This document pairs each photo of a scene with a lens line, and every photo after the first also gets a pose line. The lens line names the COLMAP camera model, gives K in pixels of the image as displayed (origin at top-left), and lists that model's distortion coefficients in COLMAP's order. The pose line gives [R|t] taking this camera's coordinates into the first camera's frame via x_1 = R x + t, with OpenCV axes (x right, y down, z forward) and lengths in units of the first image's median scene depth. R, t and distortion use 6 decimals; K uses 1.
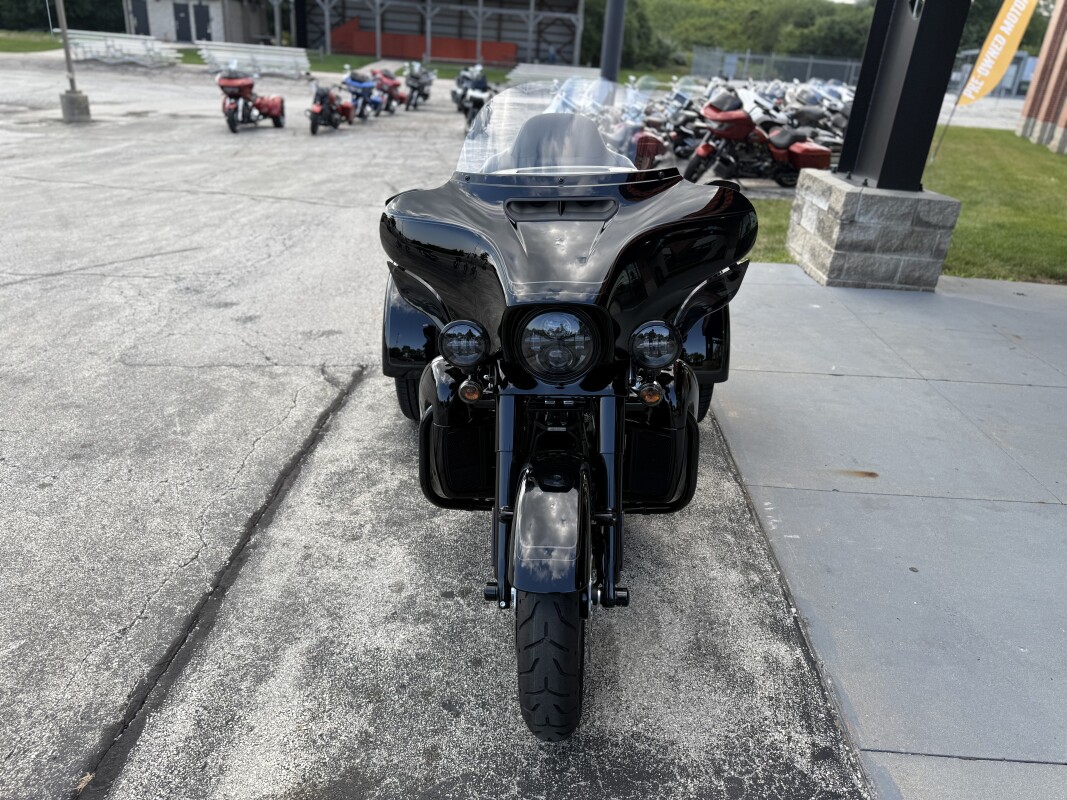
lens RADIAL K [[758.4, 0, 536.9], [0, 758.4, 401.3], [0, 0, 1]] dist [0.002918, -0.004828]
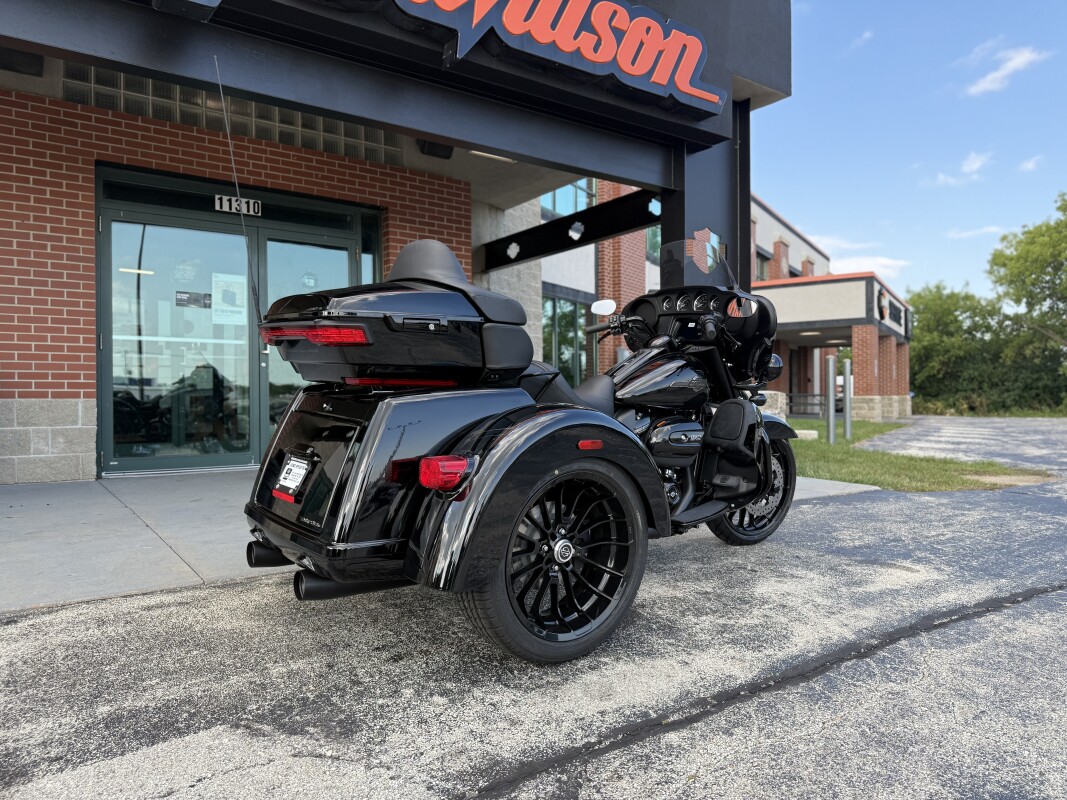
lens RADIAL K [[758.4, 0, 536.9], [0, 758.4, 401.3], [0, 0, 1]] dist [0.002918, -0.004828]
pose [[-0.622963, -0.067492, 0.779334, -0.847949], [0.288723, 0.906089, 0.309261, -0.527955], [-0.727019, 0.417670, -0.544973, 1.723254]]
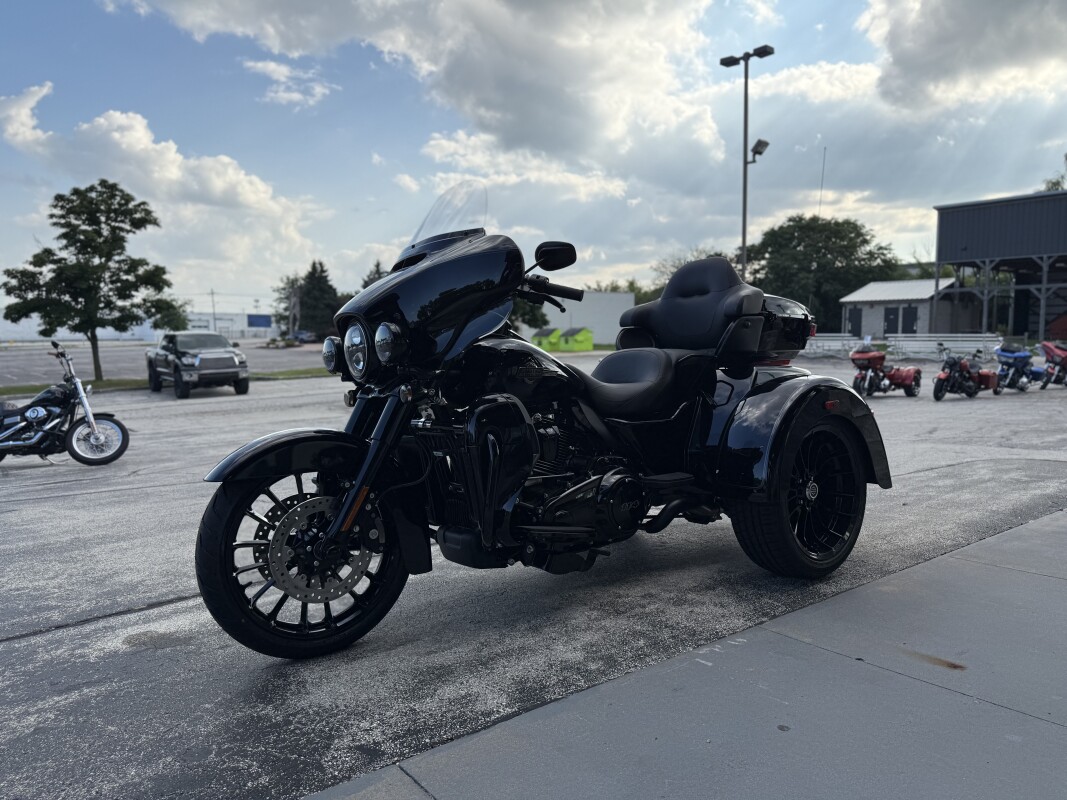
lens RADIAL K [[747.8, 0, 533.5], [0, 747.8, 400.0], [0, 0, 1]] dist [0.003179, -0.003366]
pose [[0.652980, -0.006122, -0.757350, 0.833577], [-0.266670, 0.934074, -0.237471, 0.158180], [0.708875, 0.357027, 0.608299, 0.299802]]
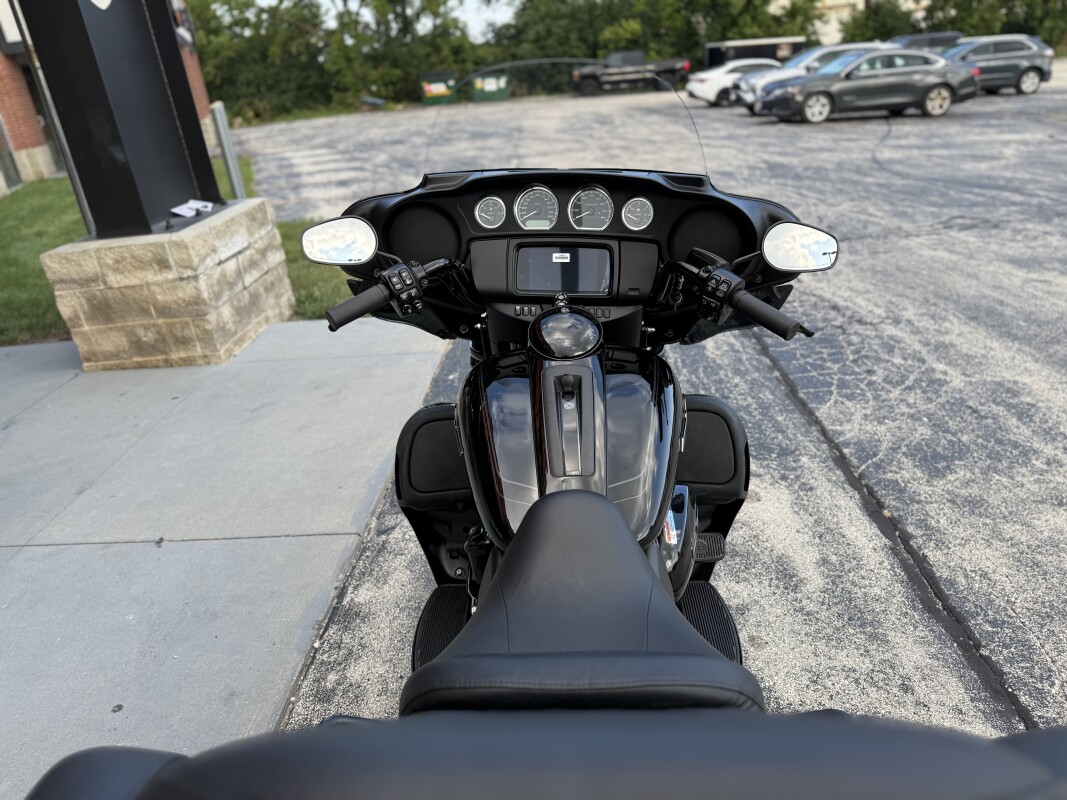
lens RADIAL K [[758.4, 0, 536.9], [0, 758.4, 401.3], [0, 0, 1]] dist [0.002918, -0.004828]
pose [[-0.999378, 0.029350, 0.019556, 0.037952], [0.034036, 0.657333, 0.752832, -0.536697], [0.009241, 0.753029, -0.657923, 1.224512]]
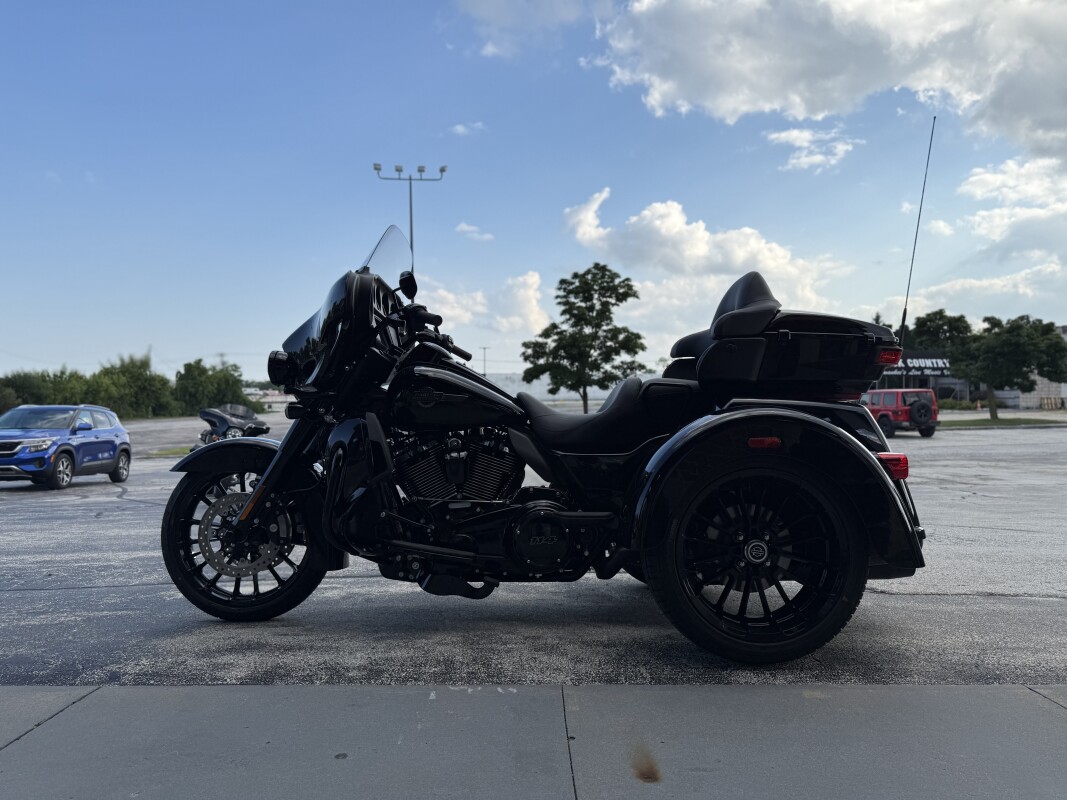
lens RADIAL K [[739.3, 0, 533.5], [0, 739.3, 400.0], [0, 0, 1]] dist [0.001981, -0.002840]
pose [[0.067335, -0.065474, -0.995580, 1.129137], [-0.399261, 0.912698, -0.087027, -0.071596], [0.914361, 0.403356, 0.035315, 0.964134]]
